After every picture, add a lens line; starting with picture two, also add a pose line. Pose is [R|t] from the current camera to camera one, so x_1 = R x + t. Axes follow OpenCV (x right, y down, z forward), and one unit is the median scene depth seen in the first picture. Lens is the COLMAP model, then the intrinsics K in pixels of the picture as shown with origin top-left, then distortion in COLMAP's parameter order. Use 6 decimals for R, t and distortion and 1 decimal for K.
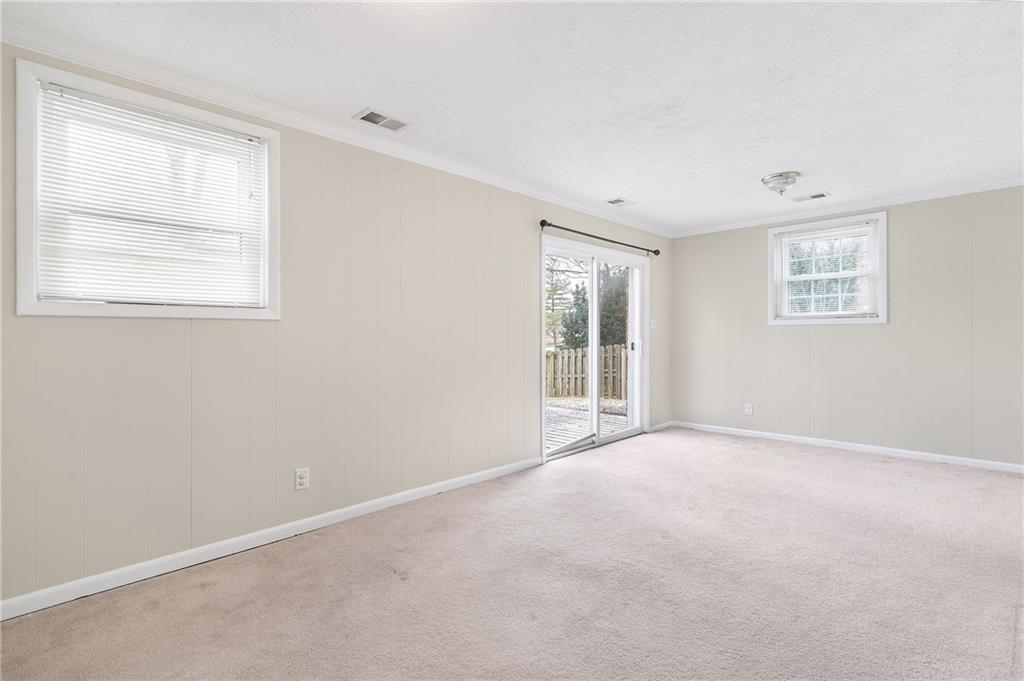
lens RADIAL K [[477.1, 0, 507.5], [0, 477.1, 334.0], [0, 0, 1]] dist [-0.004574, -0.000219]
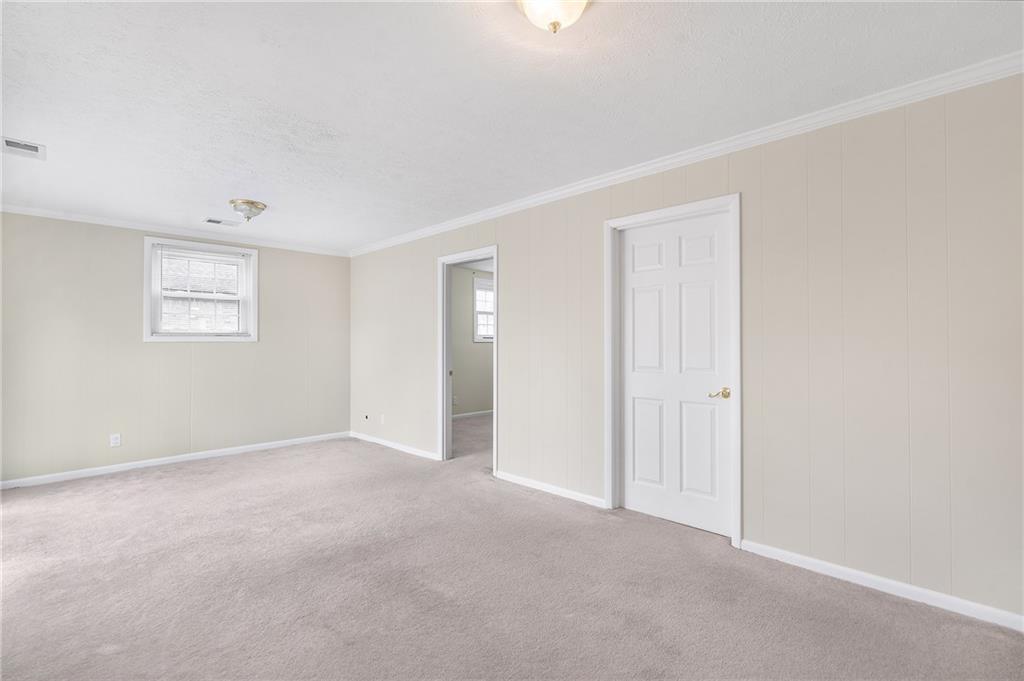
lens RADIAL K [[477.1, 0, 506.6], [0, 477.1, 343.6], [0, 0, 1]] dist [-0.004574, -0.000219]
pose [[-0.006161, 0.005750, 0.999964, -0.415408], [0.008883, 0.999944, -0.005695, -0.004709], [-0.999942, 0.008848, -0.006211, 0.362104]]
